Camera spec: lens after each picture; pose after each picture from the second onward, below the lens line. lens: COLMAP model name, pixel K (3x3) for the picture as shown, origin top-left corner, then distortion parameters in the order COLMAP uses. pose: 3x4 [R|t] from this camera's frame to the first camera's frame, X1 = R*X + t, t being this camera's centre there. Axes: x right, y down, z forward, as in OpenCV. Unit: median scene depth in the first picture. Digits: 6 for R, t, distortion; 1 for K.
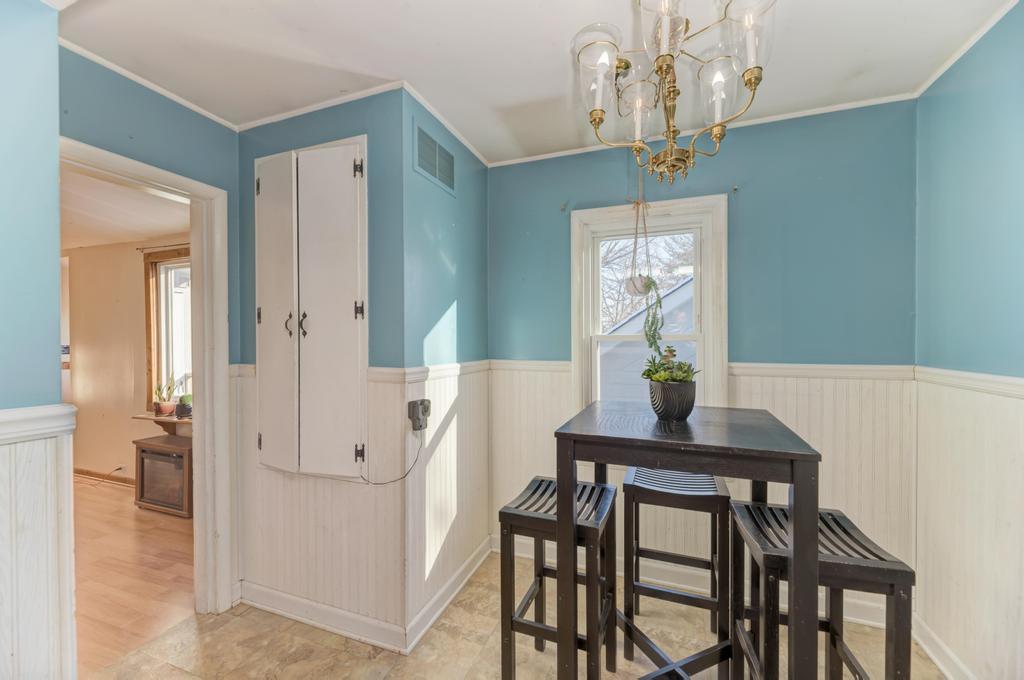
lens RADIAL K [[404.9, 0, 512.0], [0, 404.9, 340.0], [0, 0, 1]] dist [-0.002103, -0.000044]
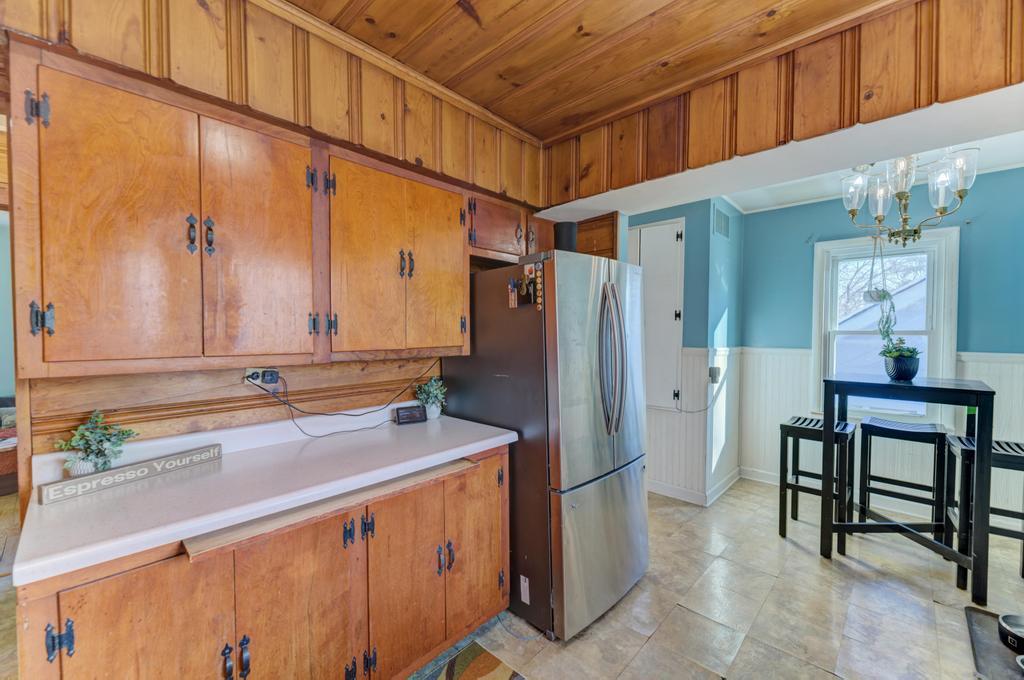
lens RADIAL K [[404.9, 0, 512.0], [0, 404.9, 340.0], [0, 0, 1]] dist [-0.002103, -0.000044]
pose [[0.919405, 0.019743, -0.392816, -0.273178], [-0.014246, 0.999756, 0.016904, 0.012075], [0.393054, -0.009946, 0.919462, -0.740234]]
